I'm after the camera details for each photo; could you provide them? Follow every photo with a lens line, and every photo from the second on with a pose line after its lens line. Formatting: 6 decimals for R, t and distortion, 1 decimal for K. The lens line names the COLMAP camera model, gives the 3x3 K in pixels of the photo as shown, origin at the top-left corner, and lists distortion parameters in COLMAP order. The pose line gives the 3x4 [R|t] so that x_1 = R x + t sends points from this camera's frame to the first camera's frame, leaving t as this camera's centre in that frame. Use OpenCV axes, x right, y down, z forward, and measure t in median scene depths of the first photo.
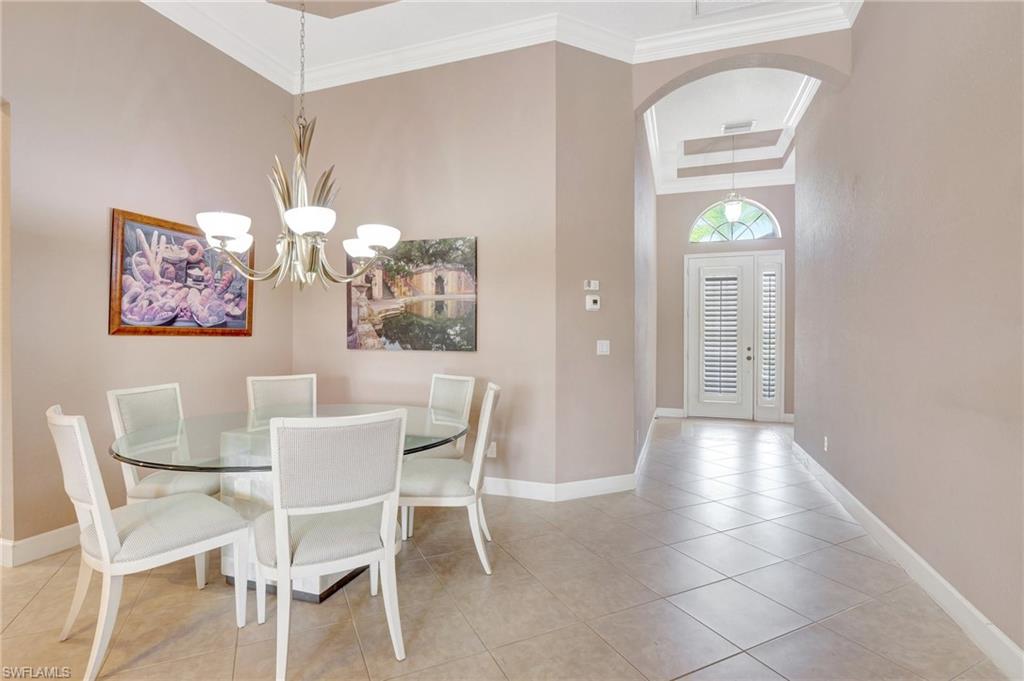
lens RADIAL K [[494.7, 0, 512.5], [0, 494.7, 337.5], [0, 0, 1]] dist [-0.006183, -0.003395]
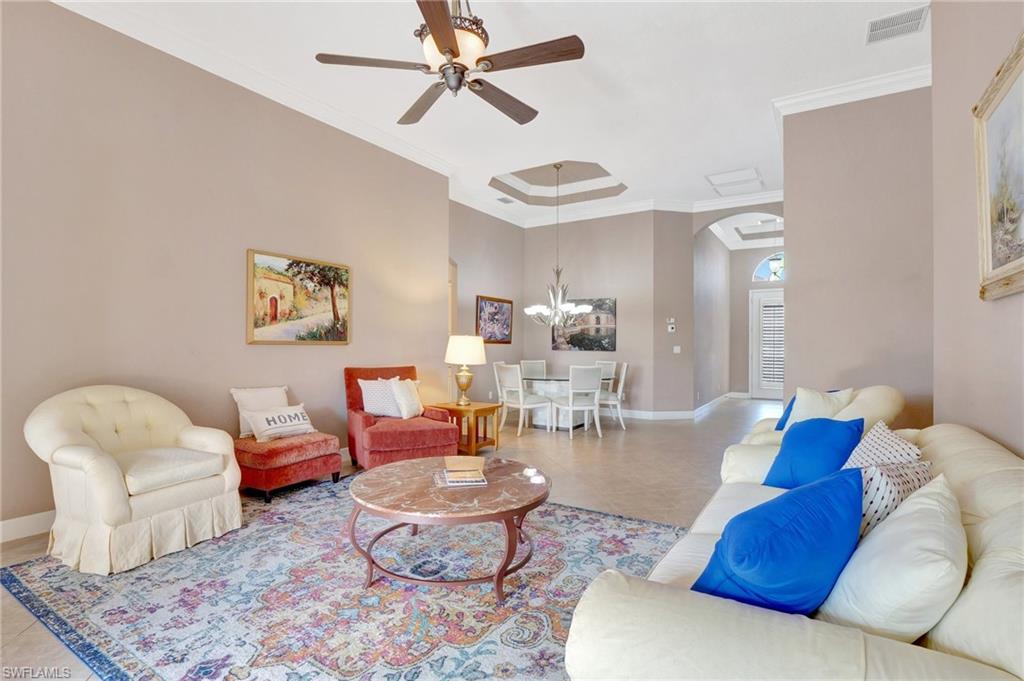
lens RADIAL K [[494.7, 0, 511.6], [0, 494.7, 340.1], [0, 0, 1]] dist [-0.006183, -0.003395]
pose [[0.973713, 0.000982, -0.227776, -0.023345], [-0.003143, 0.999953, -0.009127, 0.000725], [0.227756, 0.009603, 0.973671, -1.205633]]
